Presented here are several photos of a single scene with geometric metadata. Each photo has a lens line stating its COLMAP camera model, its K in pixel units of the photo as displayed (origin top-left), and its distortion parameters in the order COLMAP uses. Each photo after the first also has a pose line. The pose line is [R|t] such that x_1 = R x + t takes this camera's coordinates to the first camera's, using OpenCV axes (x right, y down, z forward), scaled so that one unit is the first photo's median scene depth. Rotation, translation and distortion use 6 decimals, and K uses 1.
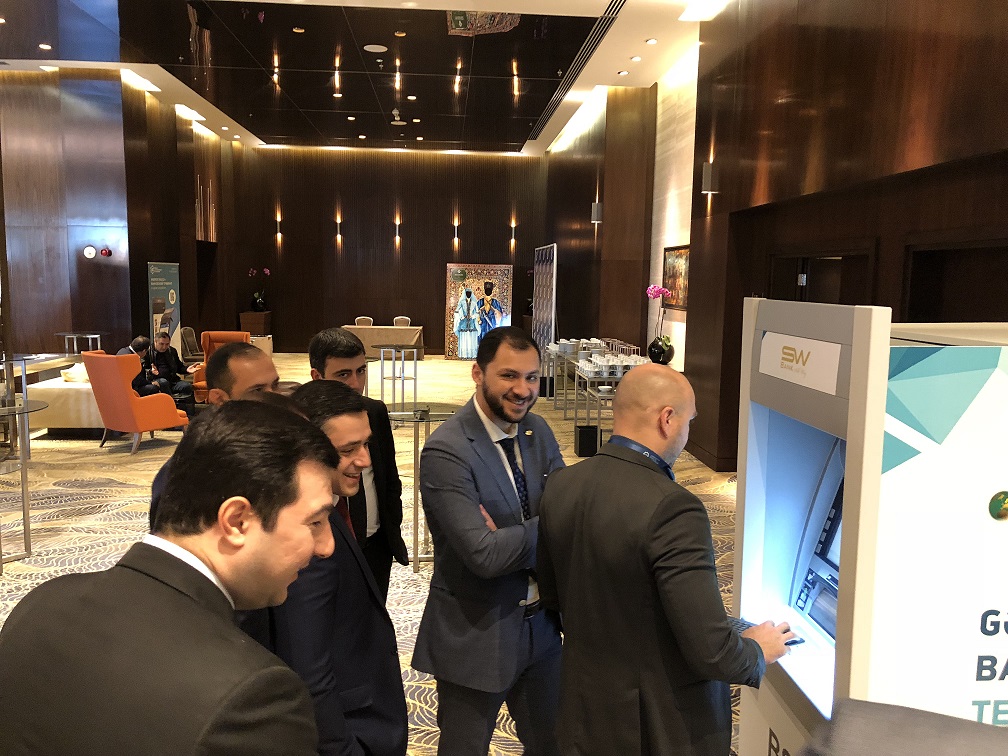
lens RADIAL K [[836.1, 0, 504.7], [0, 836.1, 380.4], [0, 0, 1]] dist [0.028037, -0.021897]
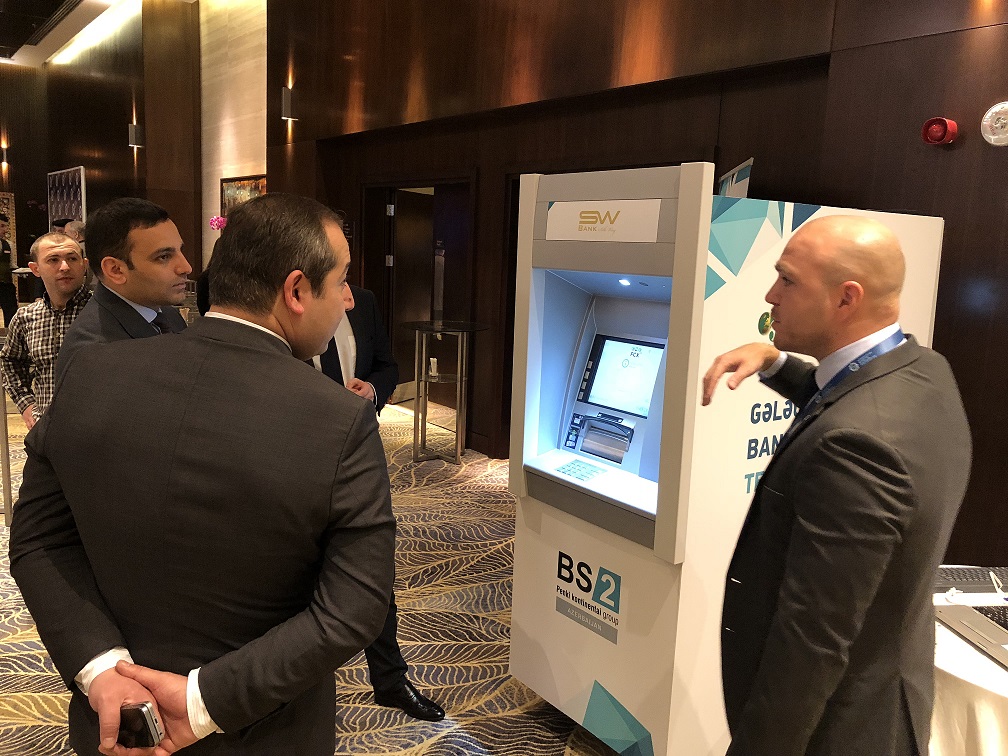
lens RADIAL K [[836.1, 0, 506.2], [0, 836.1, 375.1], [0, 0, 1]] dist [0.028037, -0.021897]
pose [[0.834344, -0.062372, 0.547704, -0.154738], [0.037026, 0.997675, 0.057210, 0.044682], [-0.549999, -0.027454, 0.834714, 0.037552]]
